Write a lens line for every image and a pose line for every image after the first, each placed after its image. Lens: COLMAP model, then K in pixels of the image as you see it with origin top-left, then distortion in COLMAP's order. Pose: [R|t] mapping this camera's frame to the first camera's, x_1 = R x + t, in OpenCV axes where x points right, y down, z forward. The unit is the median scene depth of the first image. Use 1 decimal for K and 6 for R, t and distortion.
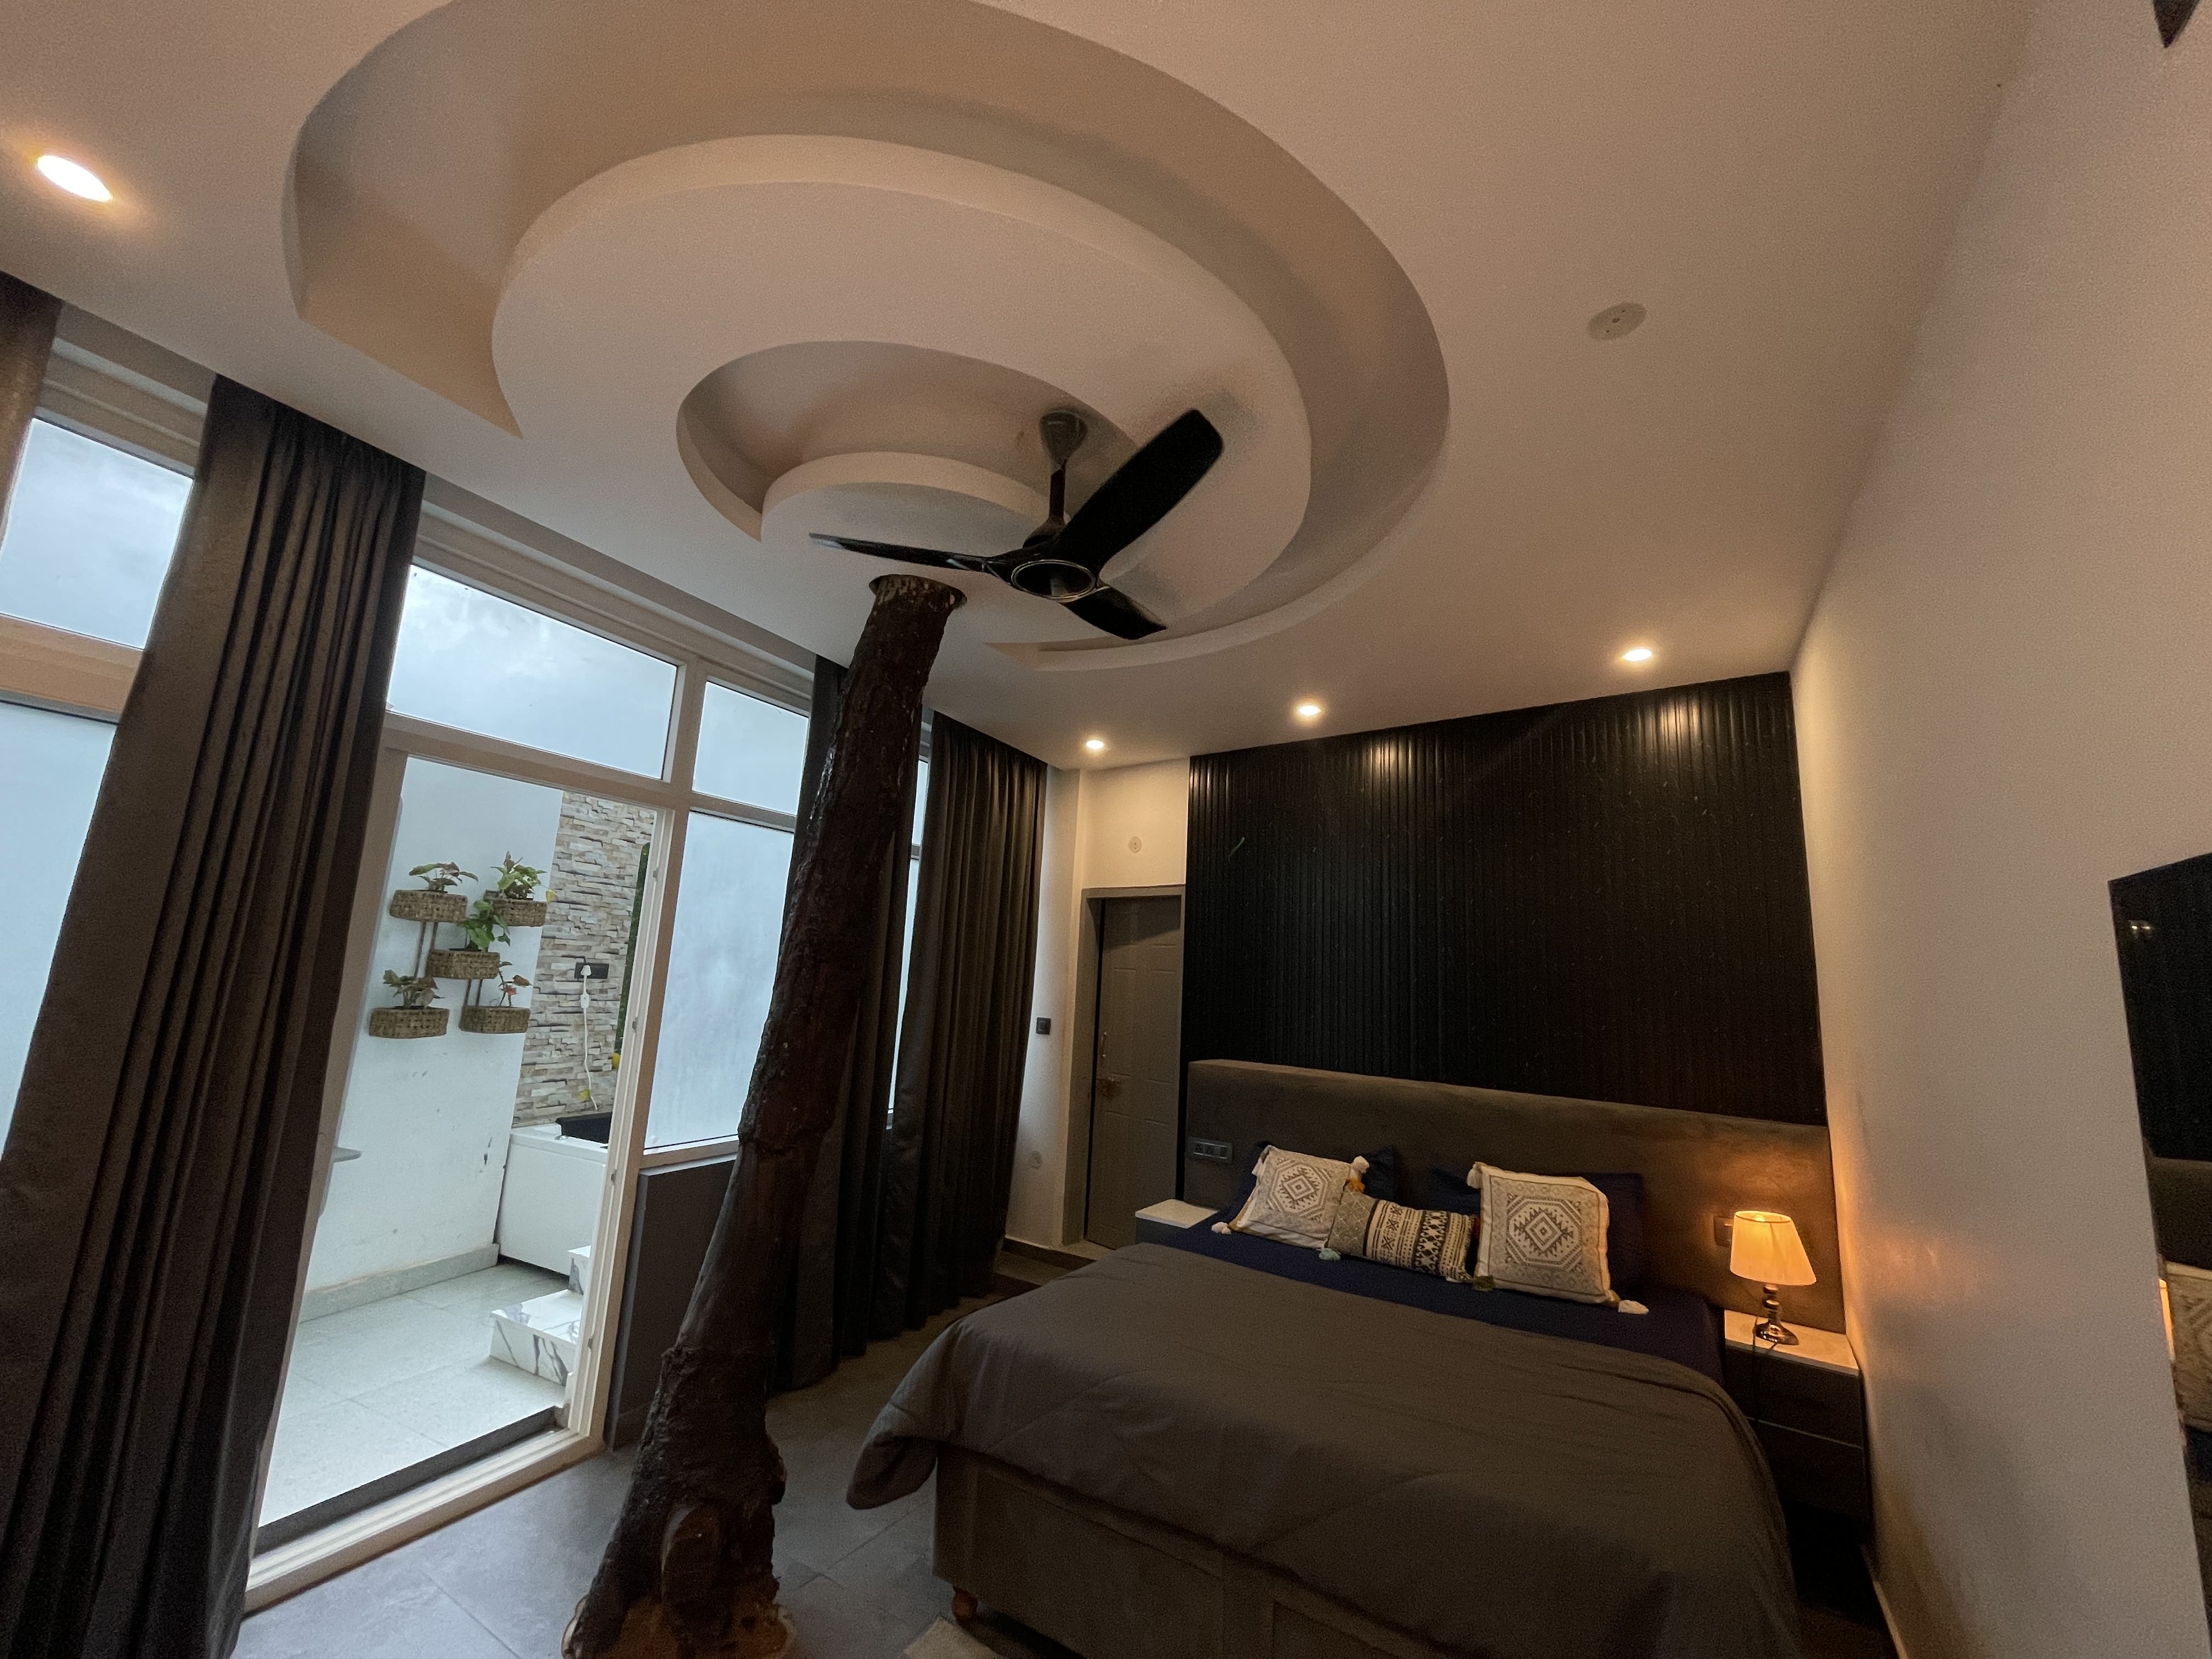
lens RADIAL K [[892.4, 0, 1104.8], [0, 892.4, 832.9], [0, 0, 1]] dist [-0.003368, -0.000089]
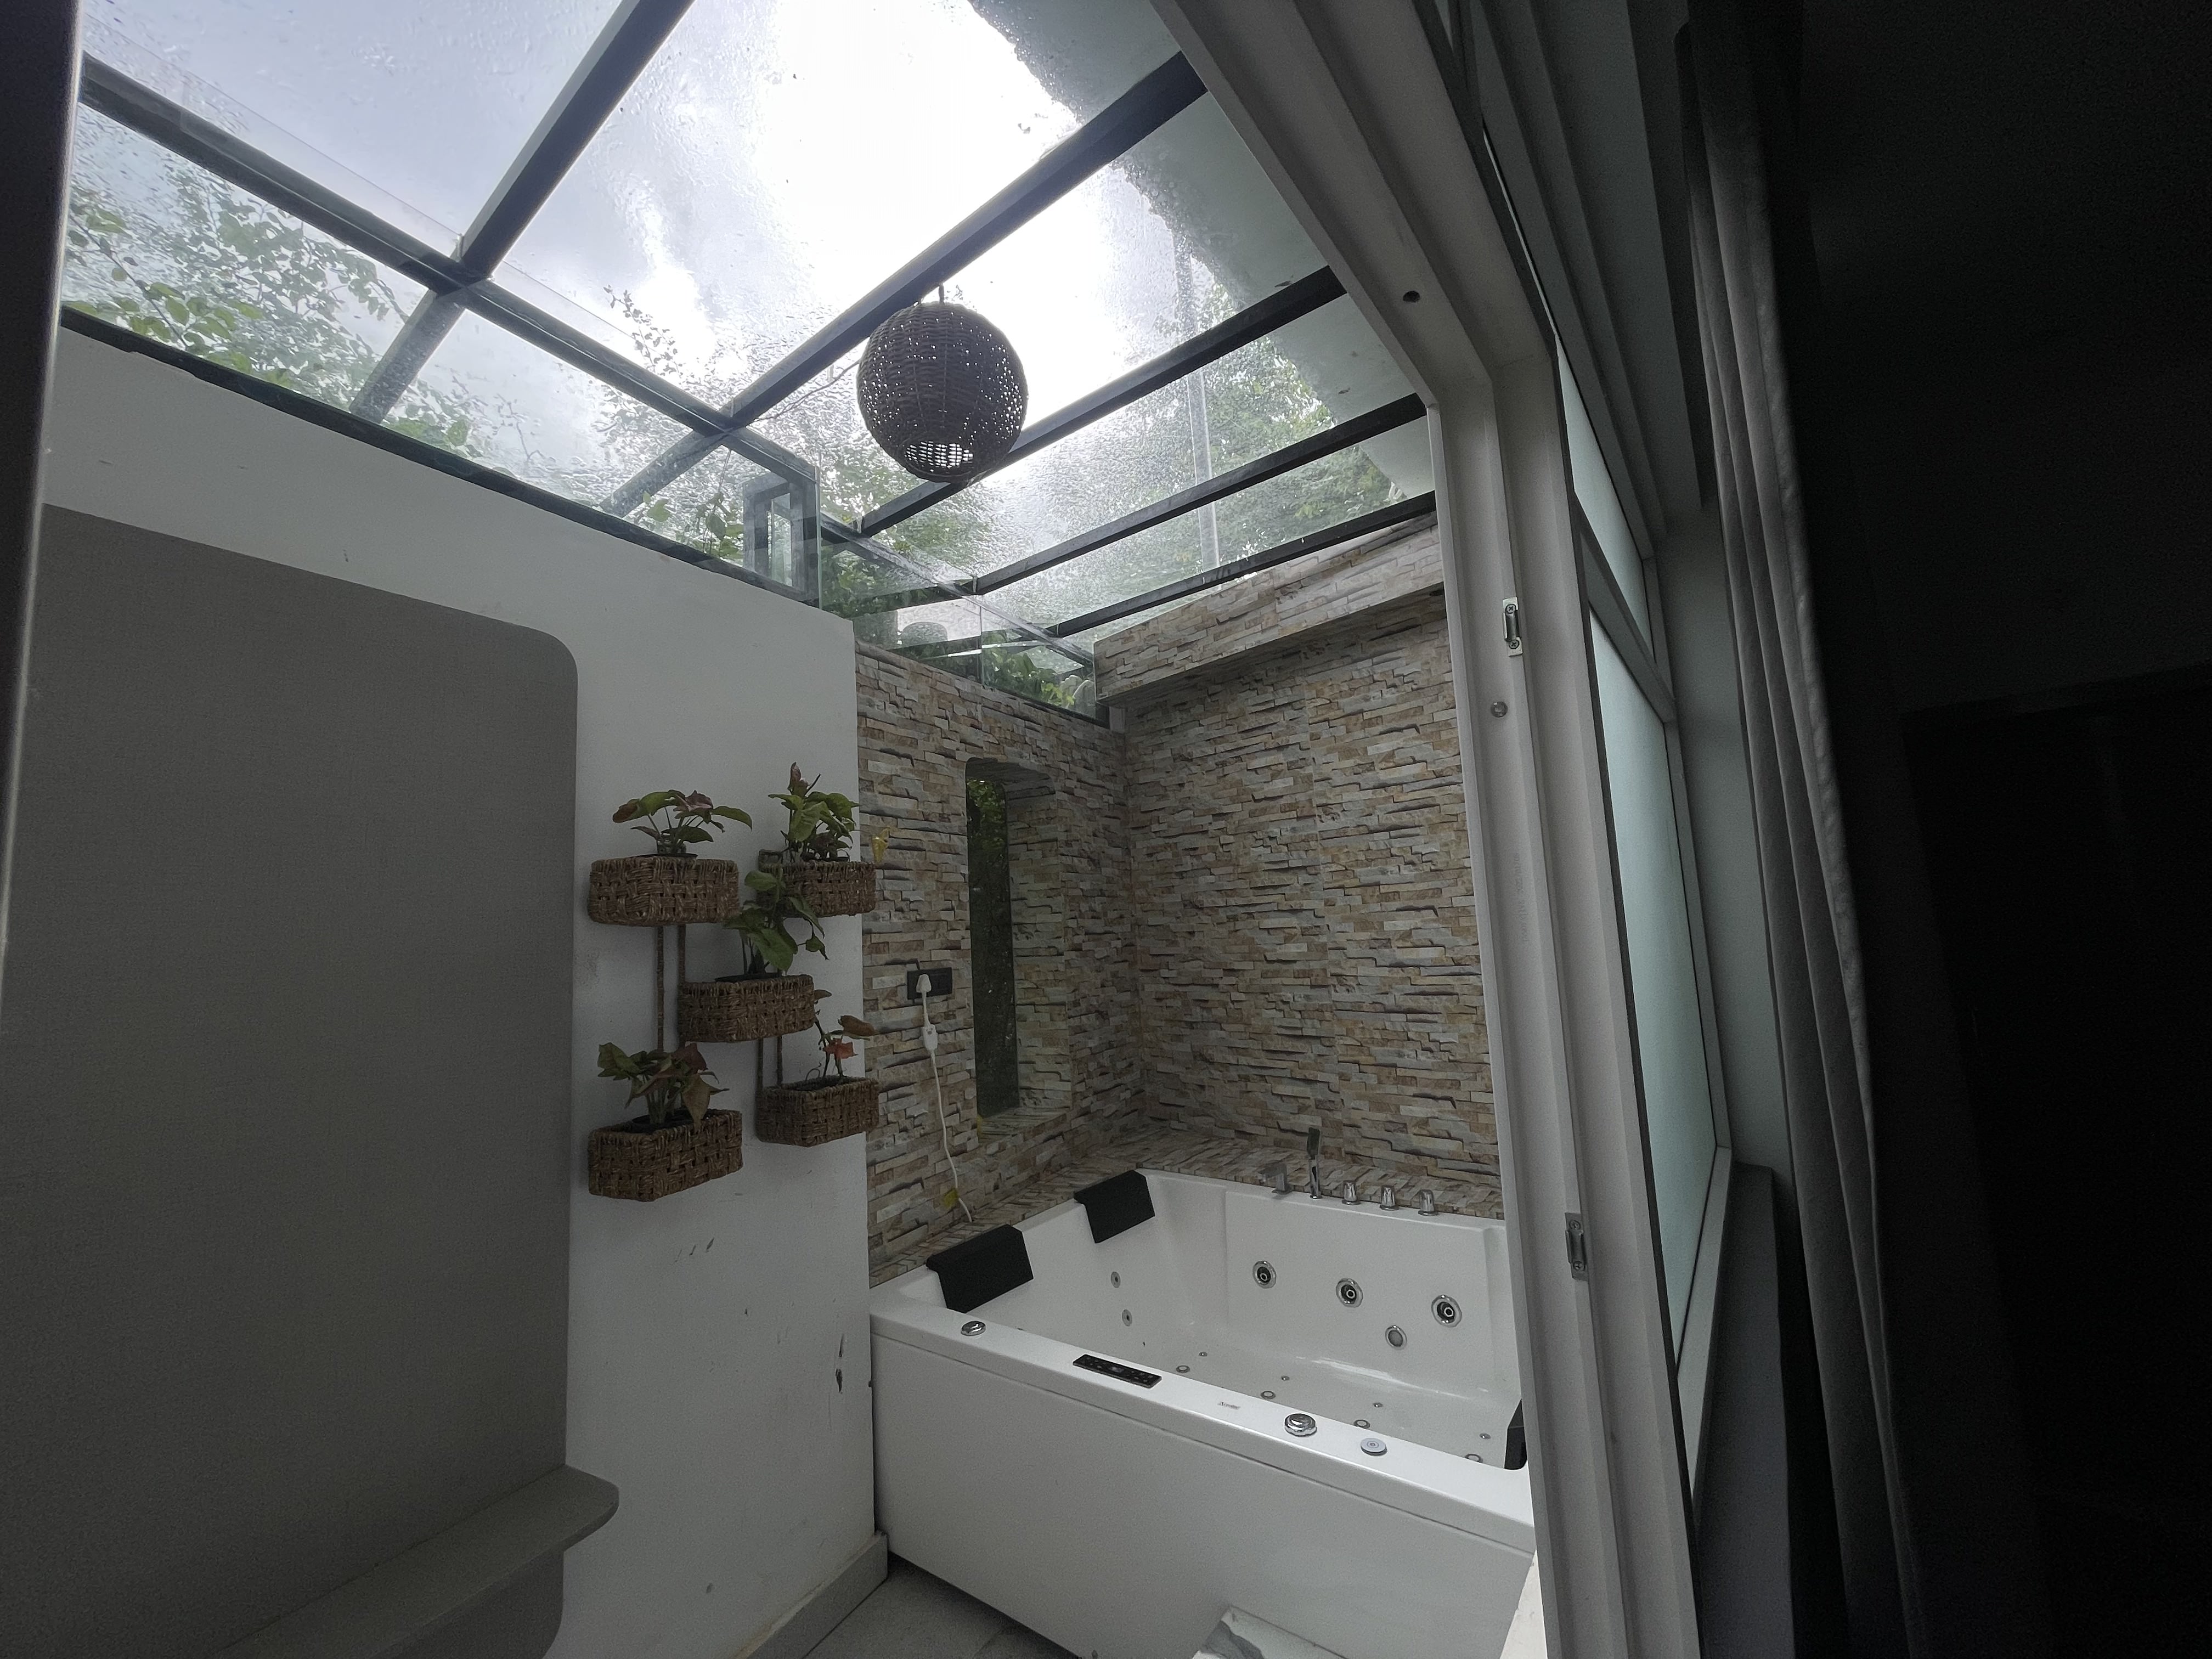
lens RADIAL K [[892.4, 0, 1103.9], [0, 892.4, 832.5], [0, 0, 1]] dist [-0.003368, -0.000089]
pose [[0.979160, -0.122164, -0.162240, -0.436548], [0.131191, 0.990284, 0.046105, 0.057731], [0.155031, -0.066428, 0.985674, 0.556665]]
